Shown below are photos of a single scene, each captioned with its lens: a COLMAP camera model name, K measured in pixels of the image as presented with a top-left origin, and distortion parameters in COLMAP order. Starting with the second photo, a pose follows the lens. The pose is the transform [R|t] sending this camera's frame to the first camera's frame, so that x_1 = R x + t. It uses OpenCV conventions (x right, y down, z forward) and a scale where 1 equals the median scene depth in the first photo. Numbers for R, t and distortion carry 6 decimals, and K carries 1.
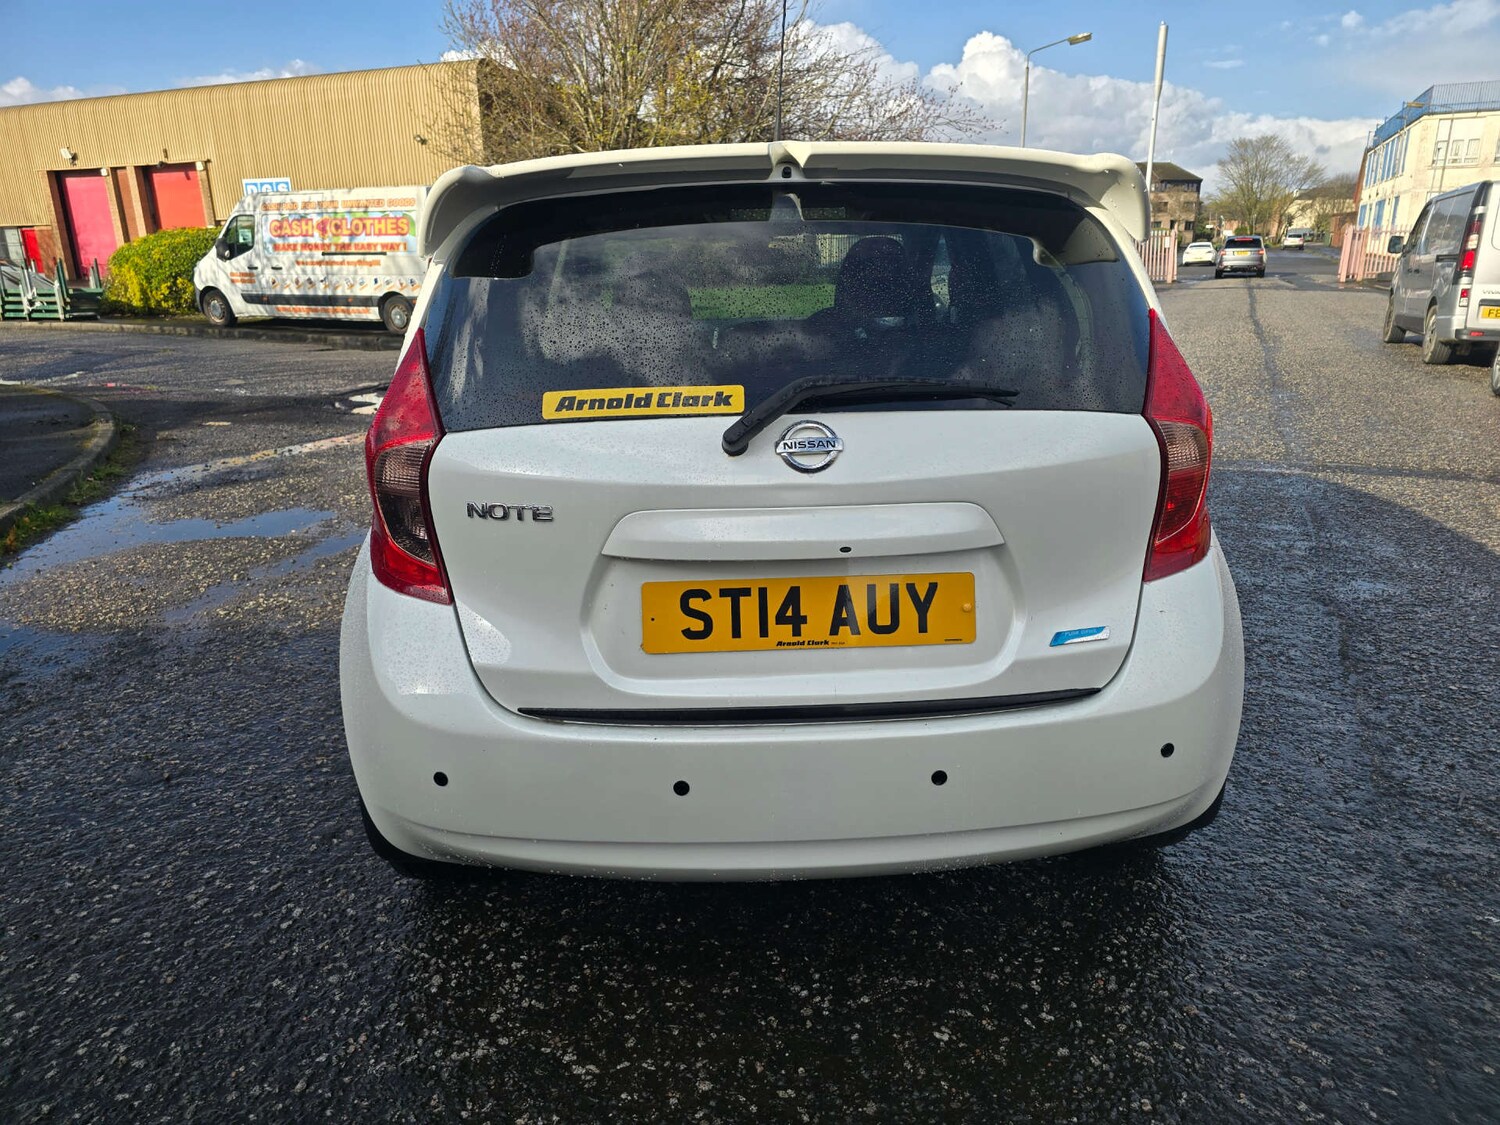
lens RADIAL K [[1002.9, 0, 766.3], [0, 1002.9, 547.7], [0, 0, 1]] dist [0.055172, -0.044672]
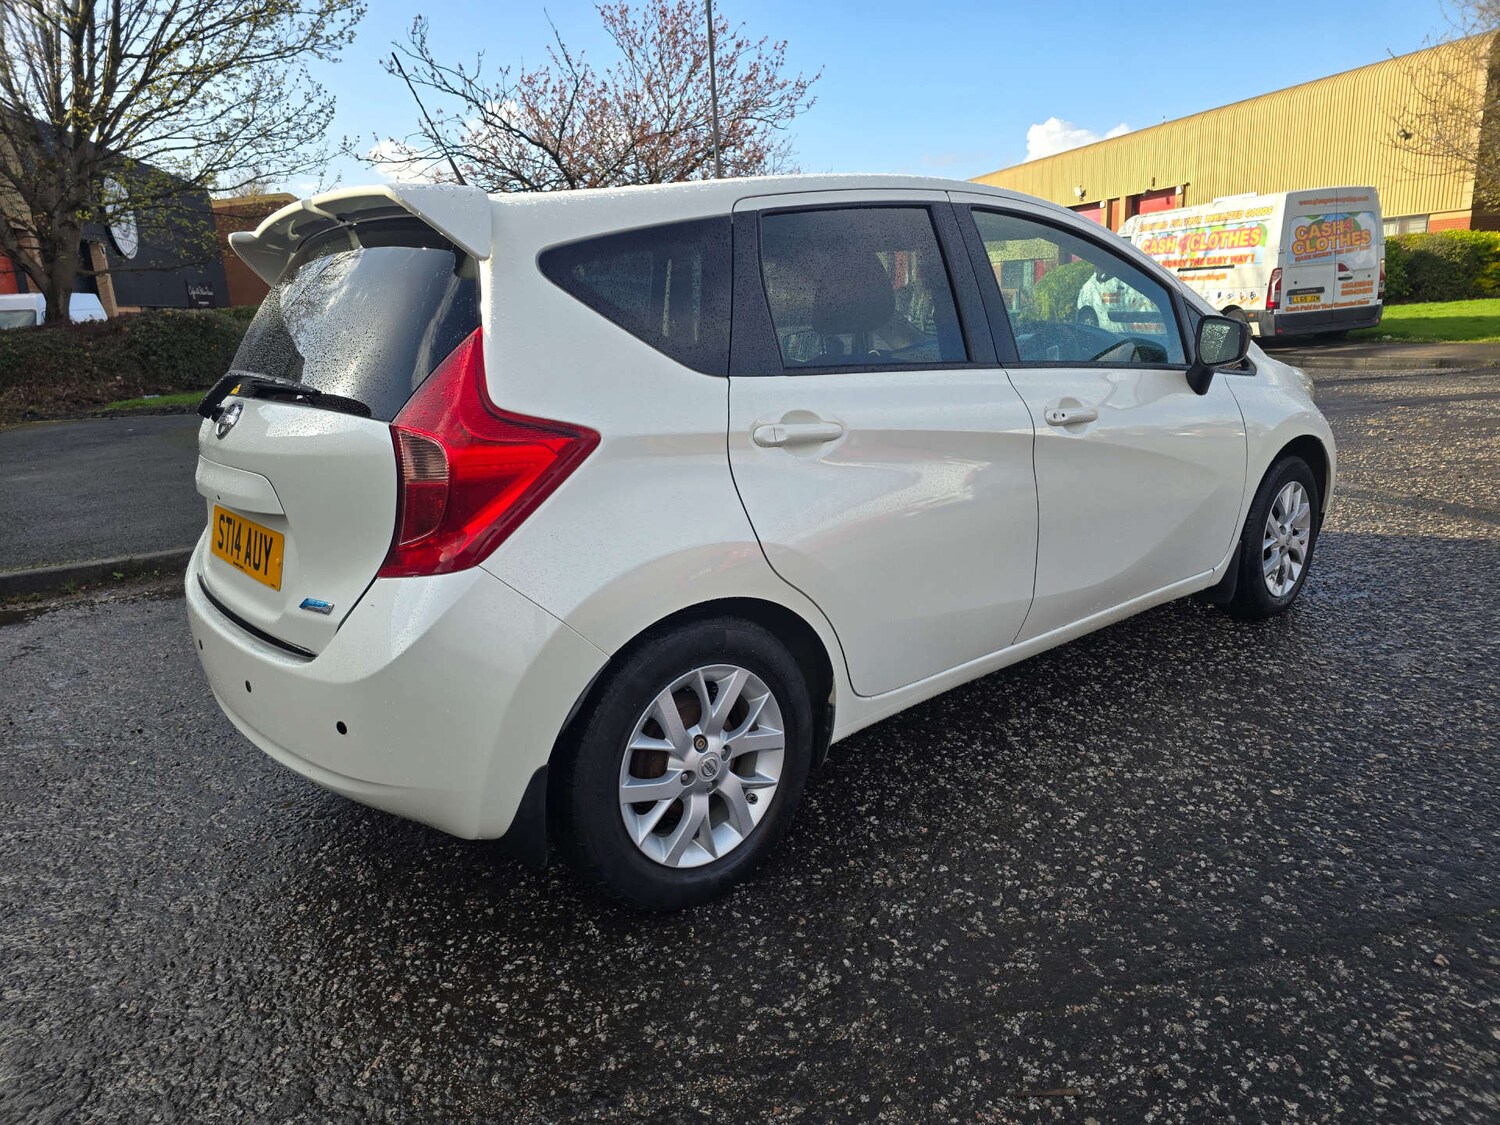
lens RADIAL K [[1002.9, 0, 767.4], [0, 1002.9, 562.6], [0, 0, 1]] dist [0.055172, -0.044672]
pose [[0.627806, 0.182150, -0.756757, 1.449963], [-0.182282, 0.979603, 0.084567, -0.148051], [0.756725, 0.084851, 0.648203, 0.609138]]
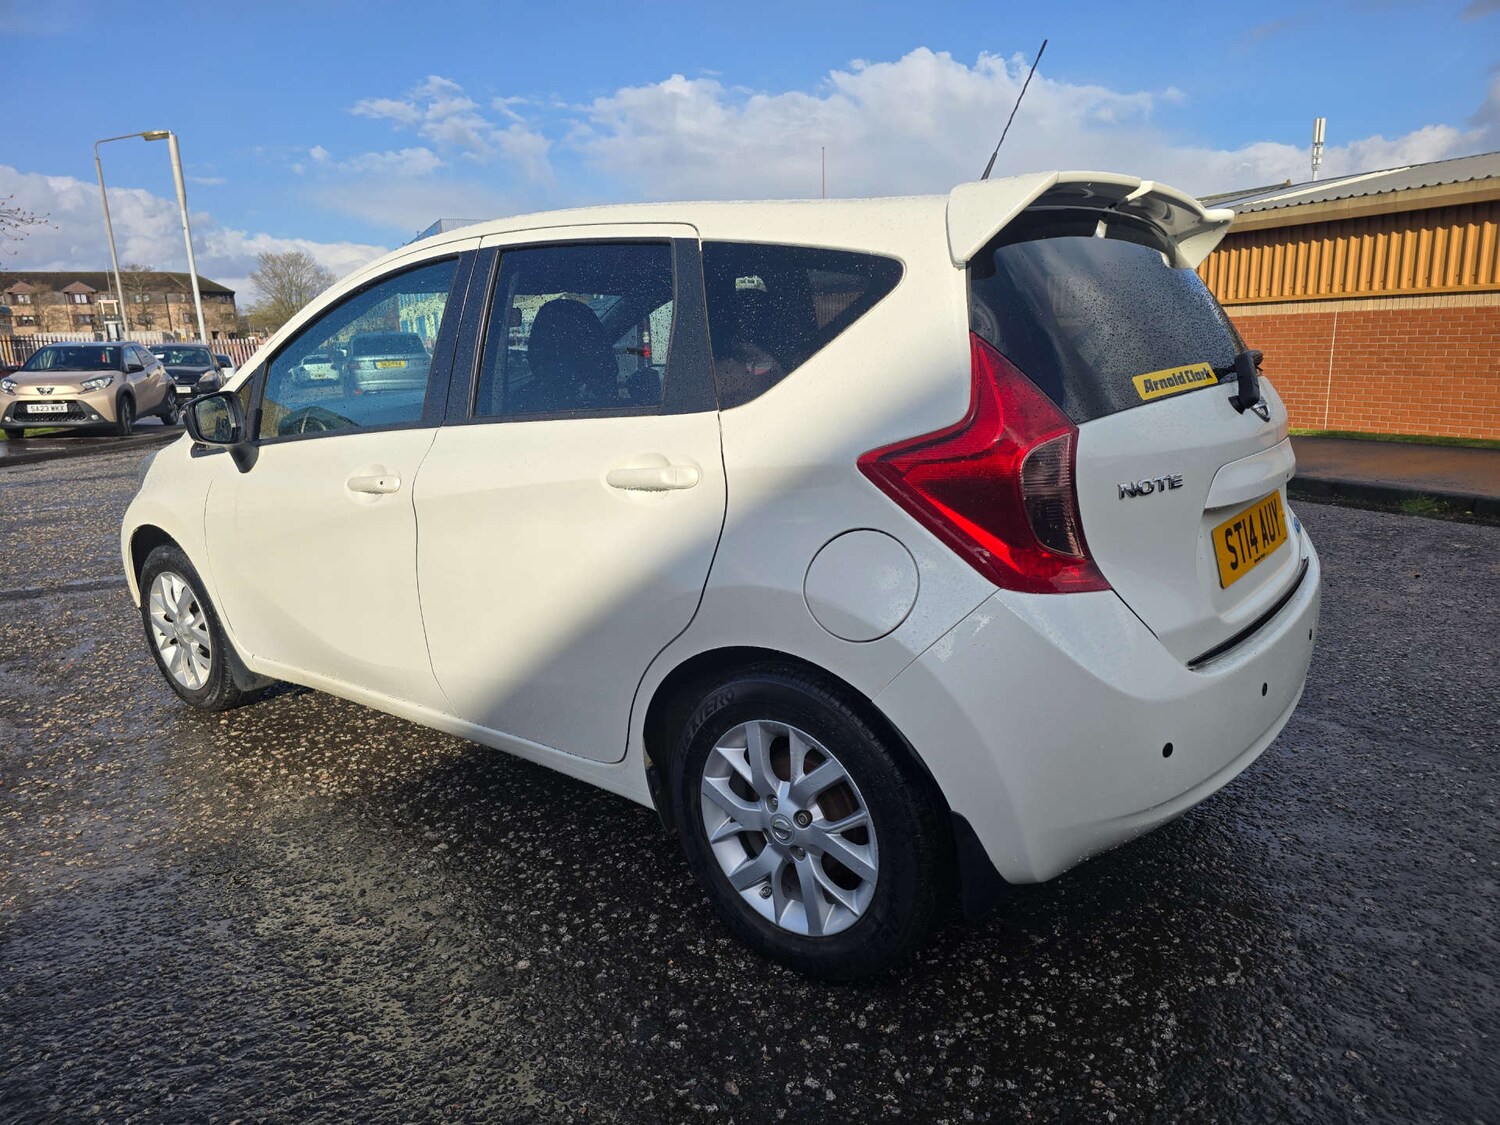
lens RADIAL K [[1002.9, 0, 759.0], [0, 1002.9, 572.6], [0, 0, 1]] dist [0.055172, -0.044672]
pose [[0.649729, -0.181717, 0.738126, -1.265325], [0.240631, 0.970240, 0.027046, -0.071734], [-0.721074, 0.160044, 0.674120, 0.554102]]
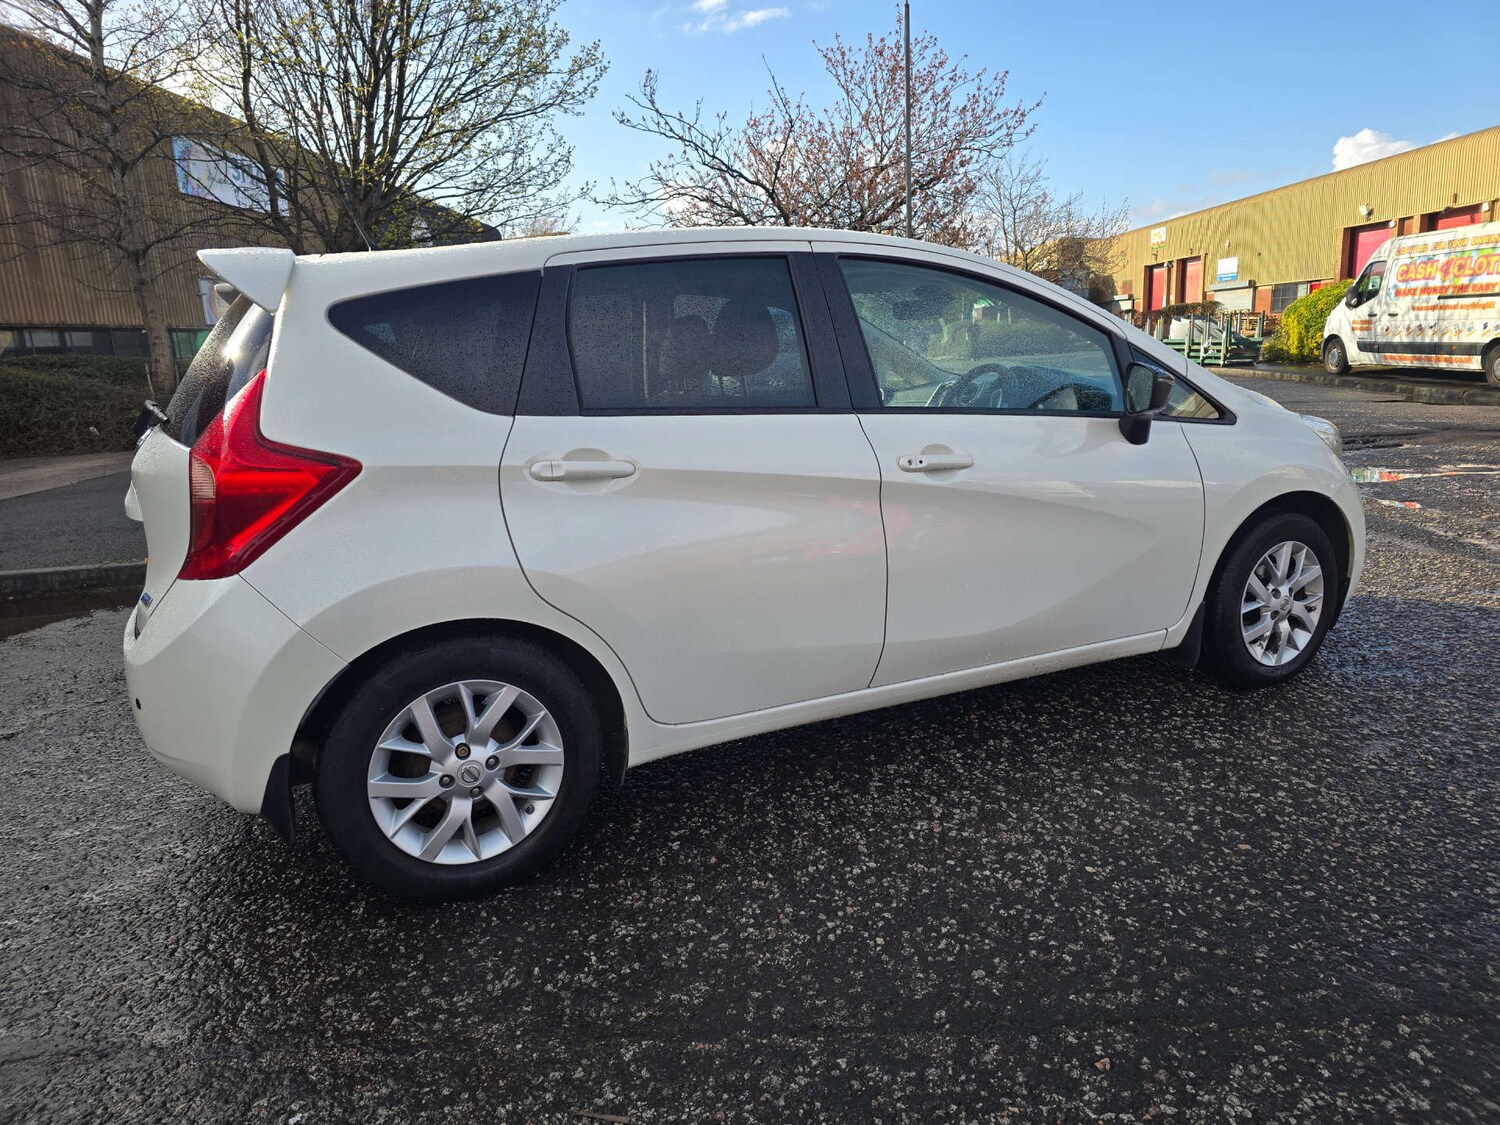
lens RADIAL K [[1002.9, 0, 766.3], [0, 1002.9, 552.0], [0, 0, 1]] dist [0.055172, -0.044672]
pose [[0.419076, 0.186047, -0.888685, 1.817055], [-0.220839, 0.970274, 0.098987, -0.289338], [0.880684, 0.154773, 0.447705, 1.070370]]
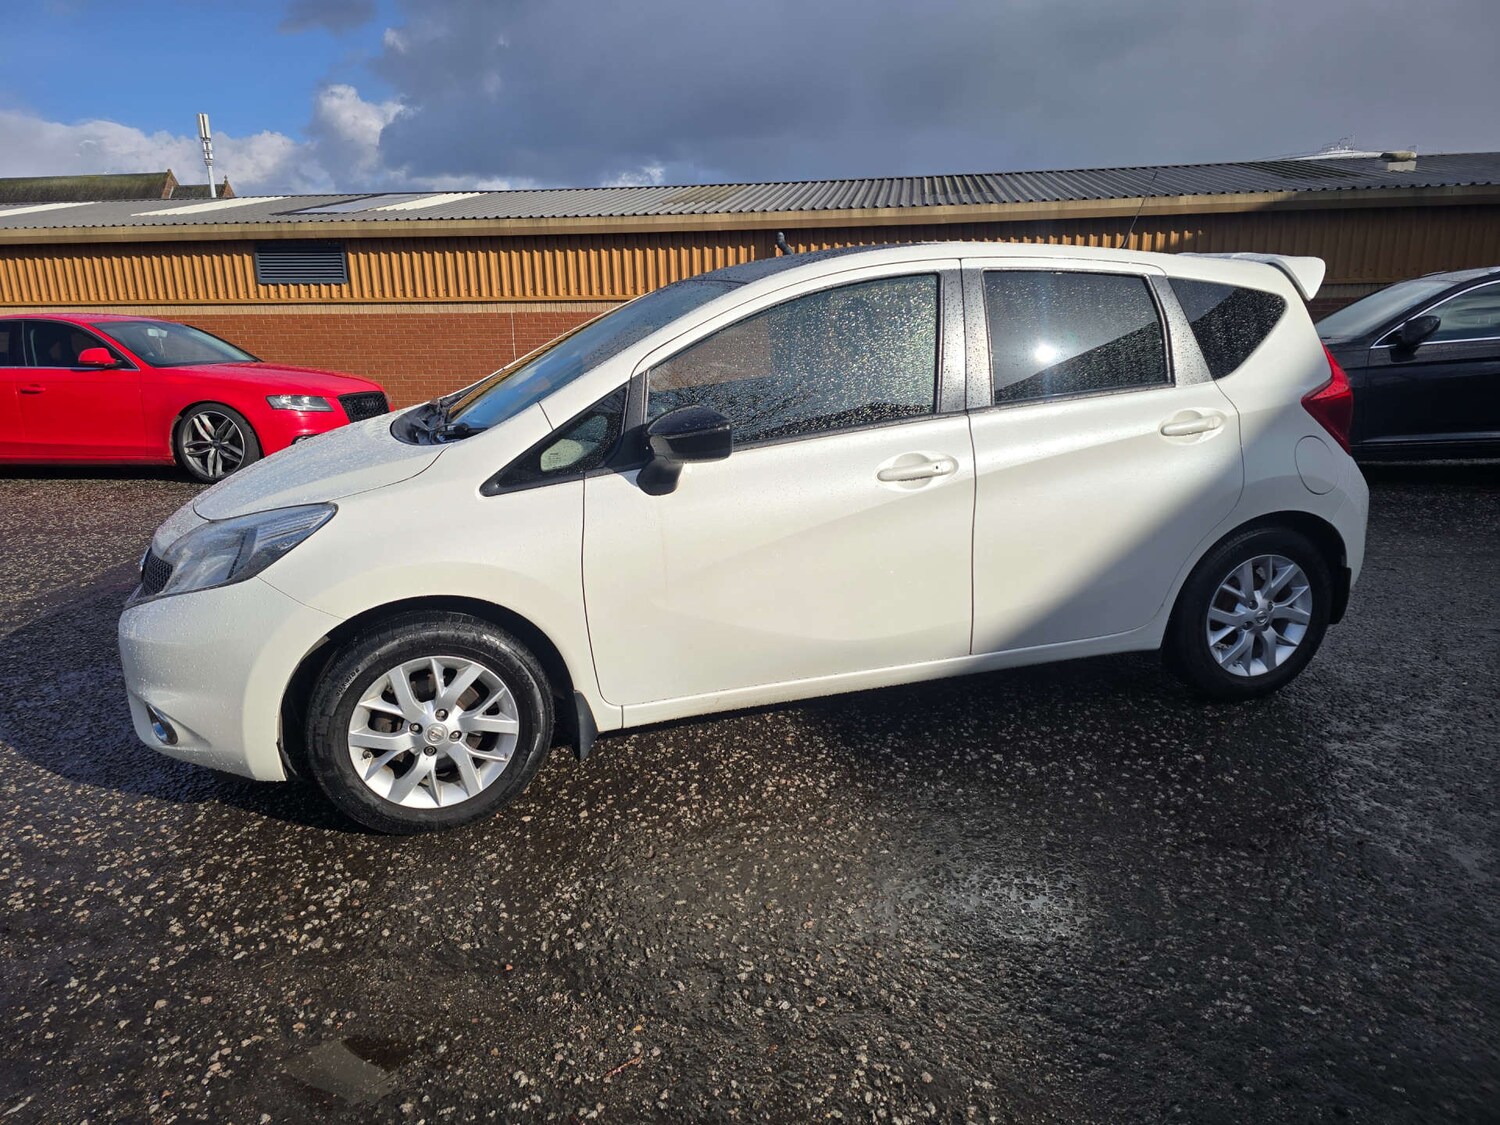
lens RADIAL K [[1003.3, 0, 750.7], [0, 1003.3, 564.8], [0, 0, 1]] dist [0.057129, -0.044394]
pose [[-0.263870, -0.228652, 0.937065, -2.055399], [0.295446, 0.905641, 0.304180, -0.754512], [-0.918196, 0.357116, -0.171417, 2.567780]]
